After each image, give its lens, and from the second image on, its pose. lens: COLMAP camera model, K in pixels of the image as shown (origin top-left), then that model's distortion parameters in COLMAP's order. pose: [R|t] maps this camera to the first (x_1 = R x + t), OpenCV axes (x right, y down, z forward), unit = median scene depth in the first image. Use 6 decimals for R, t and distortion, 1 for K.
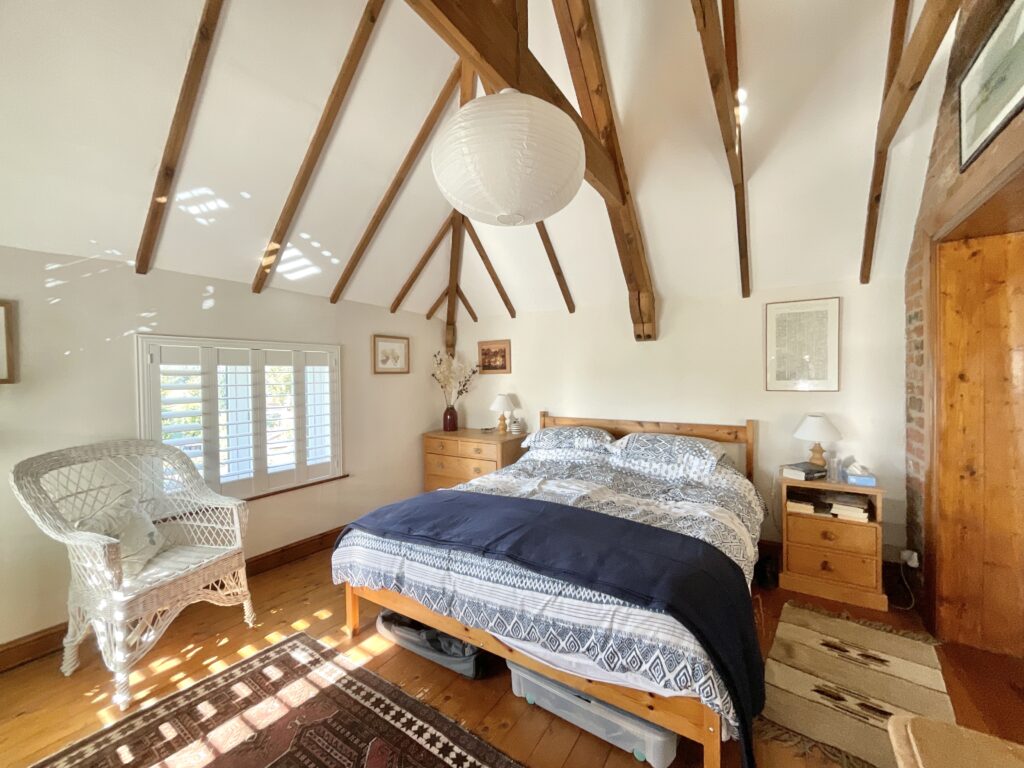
lens RADIAL K [[414.2, 0, 512.0], [0, 414.2, 384.0], [0, 0, 1]] dist [-0.000903, 0.000016]
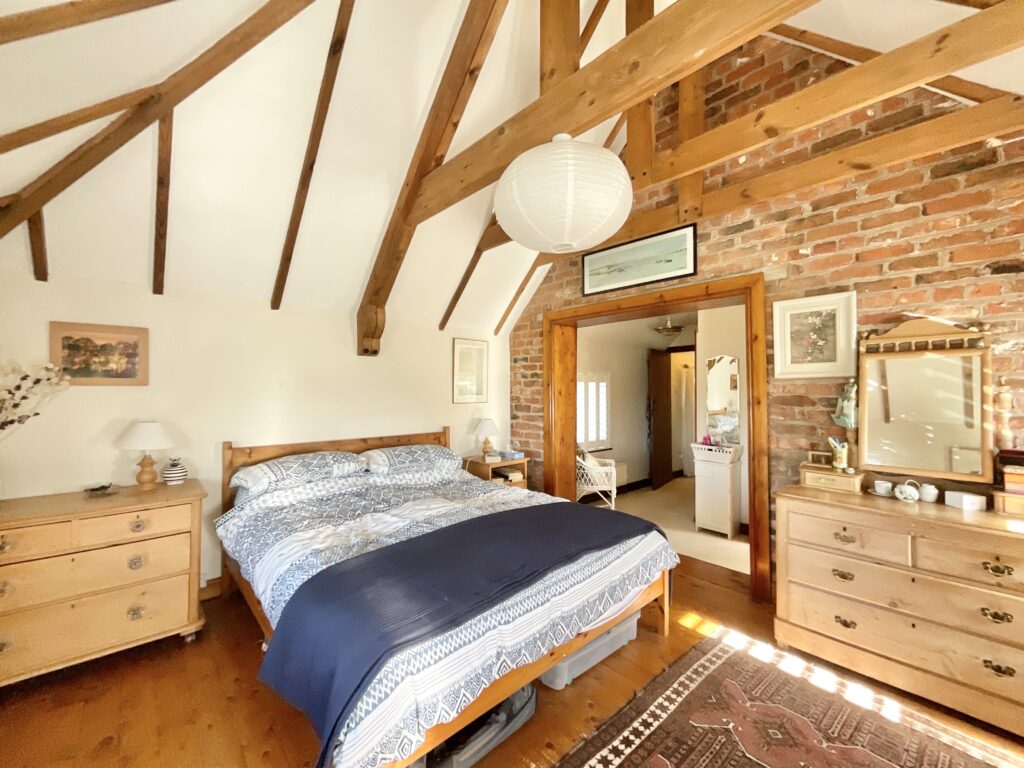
lens RADIAL K [[414.2, 0, 512.0], [0, 414.2, 384.0], [0, 0, 1]] dist [-0.000903, 0.000016]
pose [[0.241926, 0.026707, 0.969927, -0.632311], [0.016742, 0.999357, -0.031694, -0.000231], [-0.970150, 0.023906, 0.241323, 0.498824]]
